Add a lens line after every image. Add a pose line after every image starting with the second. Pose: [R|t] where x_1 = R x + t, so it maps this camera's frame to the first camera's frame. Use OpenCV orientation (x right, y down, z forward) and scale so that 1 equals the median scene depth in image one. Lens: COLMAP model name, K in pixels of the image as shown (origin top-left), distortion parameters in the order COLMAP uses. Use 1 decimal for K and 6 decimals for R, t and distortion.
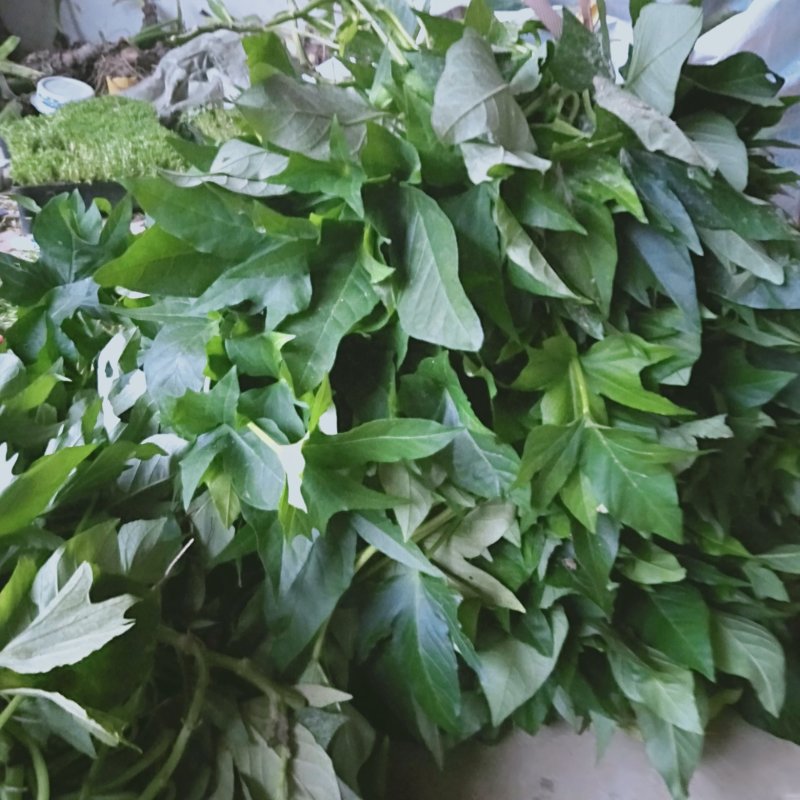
lens RADIAL K [[814.7, 0, 400.0], [0, 814.7, 400.0], [0, 0, 1]] dist [0.009885, -0.013490]
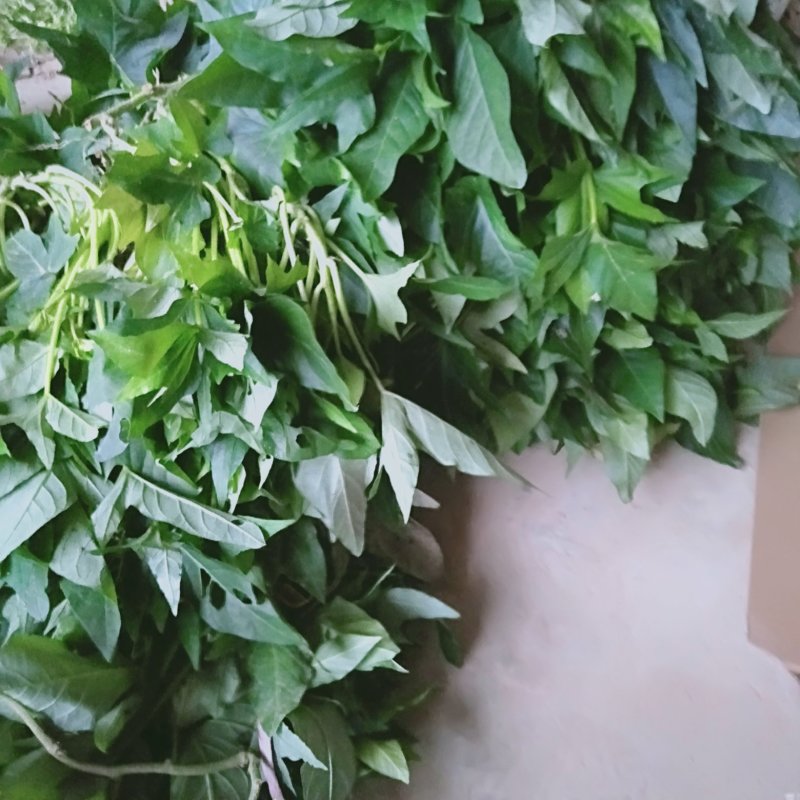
lens RADIAL K [[822.2, 0, 396.8], [0, 822.2, 385.6], [0, 0, 1]] dist [0.013677, -0.019363]
pose [[0.997954, 0.010723, 0.063027, -0.135687], [-0.031785, 0.938577, 0.343602, -0.162803], [-0.055471, -0.344902, 0.936998, -0.216577]]
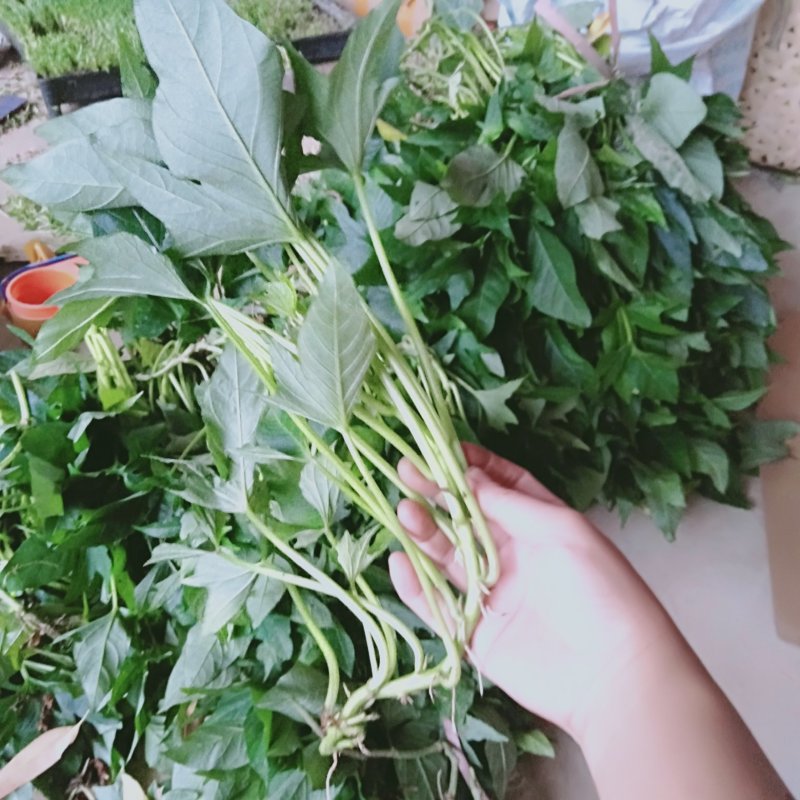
lens RADIAL K [[833.2, 0, 398.7], [0, 833.2, 386.3], [0, 0, 1]] dist [0.022892, -0.049226]
pose [[0.992245, -0.074576, 0.099441, -0.425951], [0.049077, 0.970073, 0.237803, -0.322021], [-0.114199, -0.231079, 0.966210, -0.655045]]
